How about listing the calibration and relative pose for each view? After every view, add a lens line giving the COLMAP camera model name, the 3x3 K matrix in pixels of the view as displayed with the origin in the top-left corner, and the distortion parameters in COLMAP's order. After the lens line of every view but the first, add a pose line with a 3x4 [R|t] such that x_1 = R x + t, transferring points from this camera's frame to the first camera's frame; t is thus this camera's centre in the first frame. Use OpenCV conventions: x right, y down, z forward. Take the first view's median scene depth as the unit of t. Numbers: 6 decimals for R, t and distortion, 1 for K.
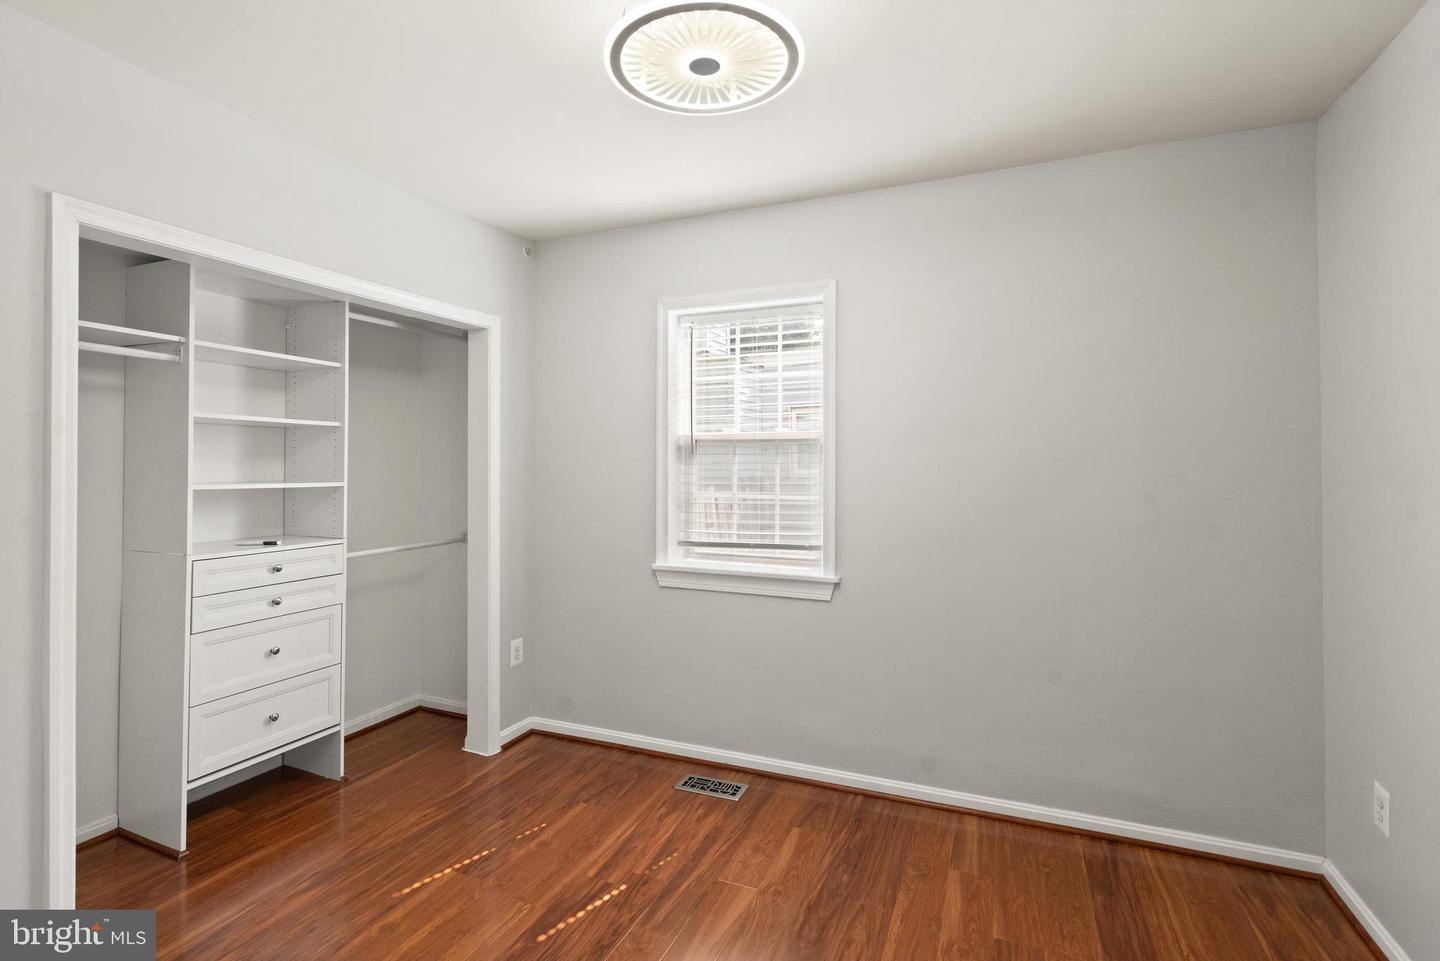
lens RADIAL K [[668.4, 0, 709.8], [0, 668.4, 458.1], [0, 0, 1]] dist [-0.009296, 0.003719]
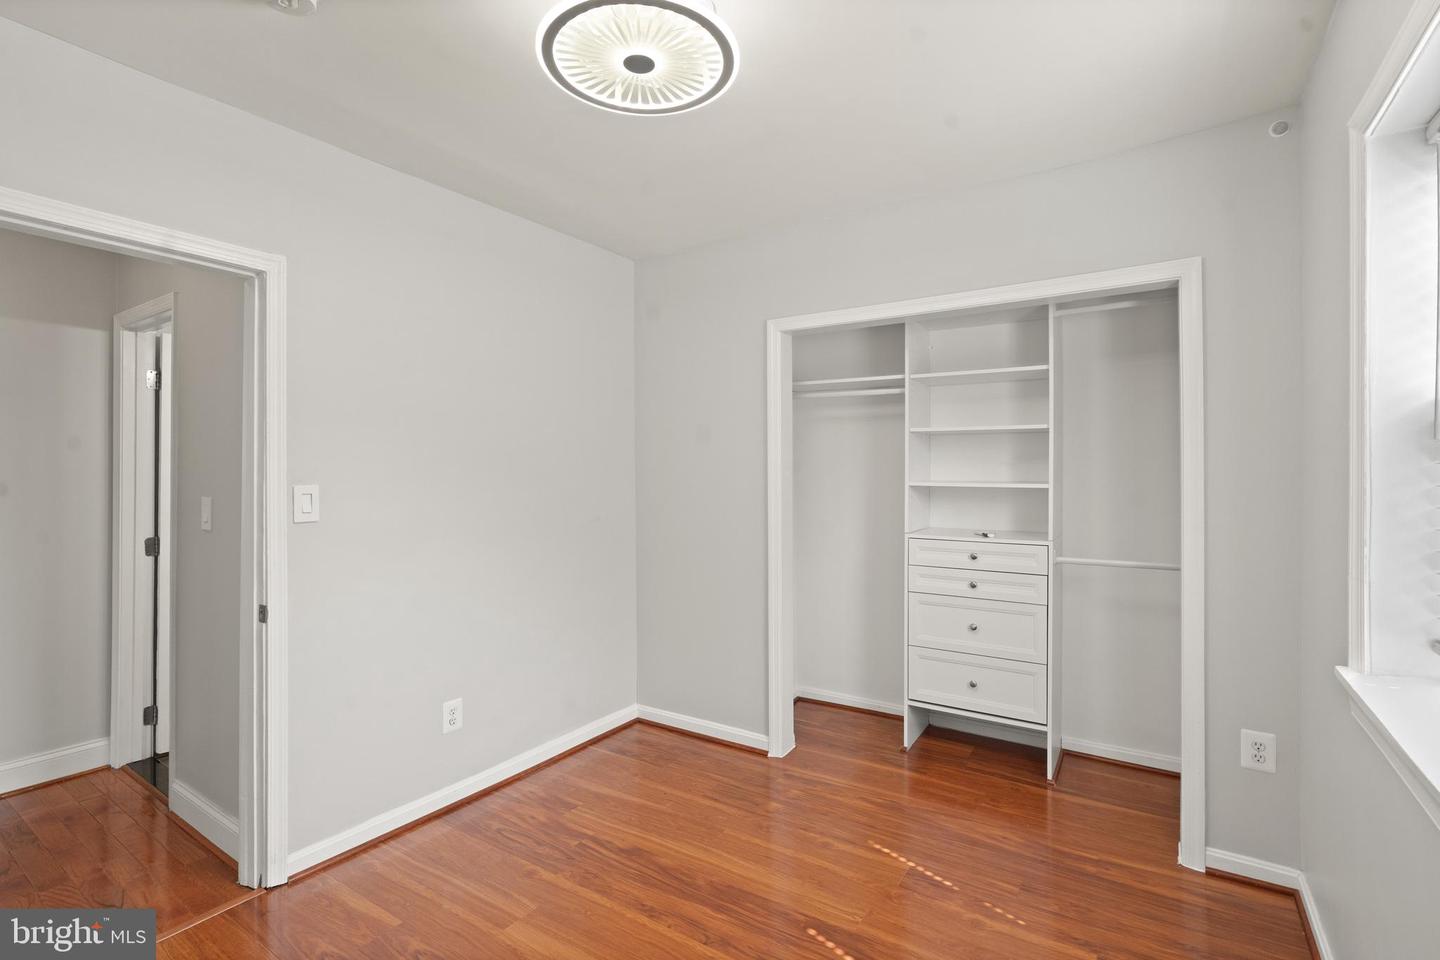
lens RADIAL K [[668.4, 0, 729.3], [0, 668.4, 466.4], [0, 0, 1]] dist [-0.009296, 0.003719]
pose [[-0.152980, -0.006175, -0.988210, 0.566178], [0.010452, 0.999914, -0.007866, 0.013942], [0.988174, -0.011532, -0.152902, 0.761963]]
